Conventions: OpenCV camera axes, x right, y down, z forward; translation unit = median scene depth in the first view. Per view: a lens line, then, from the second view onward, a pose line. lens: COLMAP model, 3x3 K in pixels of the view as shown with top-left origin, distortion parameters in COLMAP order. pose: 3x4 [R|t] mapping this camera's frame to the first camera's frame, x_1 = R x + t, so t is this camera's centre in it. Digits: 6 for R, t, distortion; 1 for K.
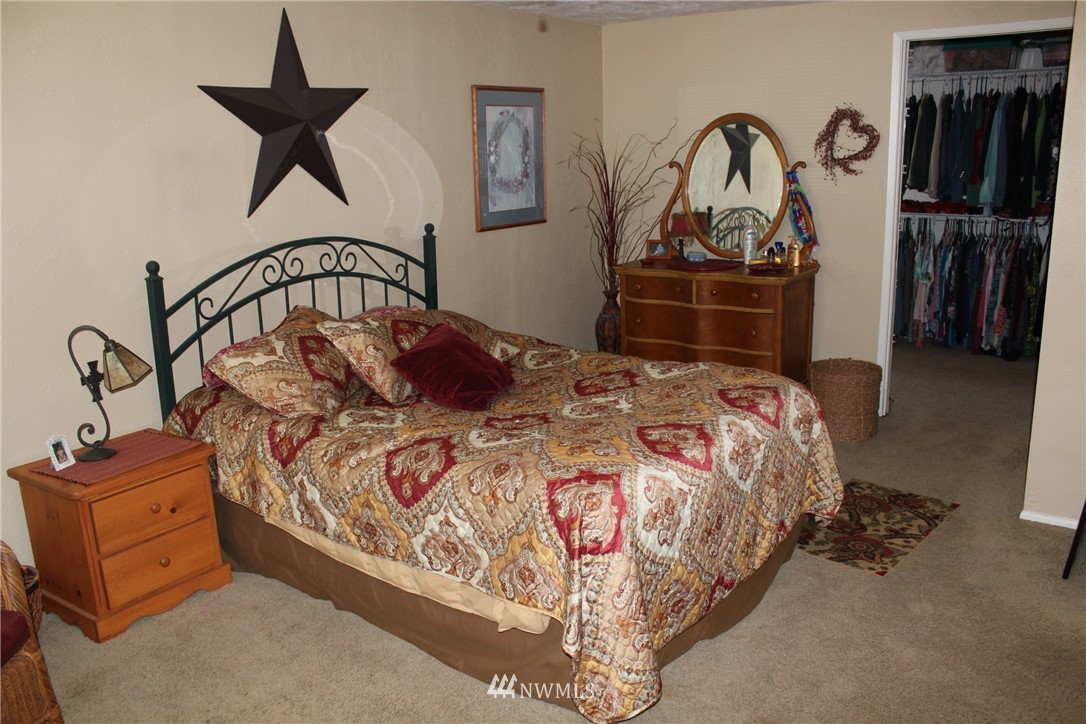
lens RADIAL K [[897.5, 0, 537.9], [0, 897.5, 362.0], [0, 0, 1]] dist [-0.143718, 0.129311]
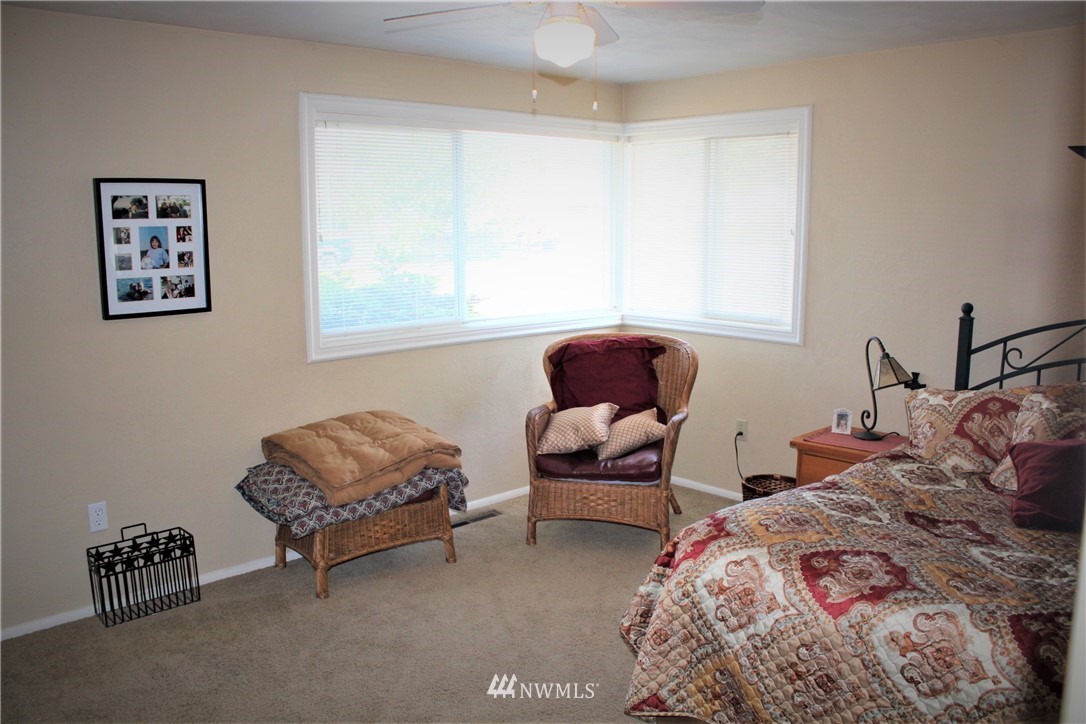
lens RADIAL K [[897.5, 0, 536.0], [0, 897.5, 365.2], [0, 0, 1]] dist [-0.143718, 0.129311]
pose [[-0.172505, 0.196303, -0.965250, 0.805432], [-0.222029, 0.946972, 0.232266, -0.184985], [0.959659, 0.254380, -0.119773, 0.640510]]
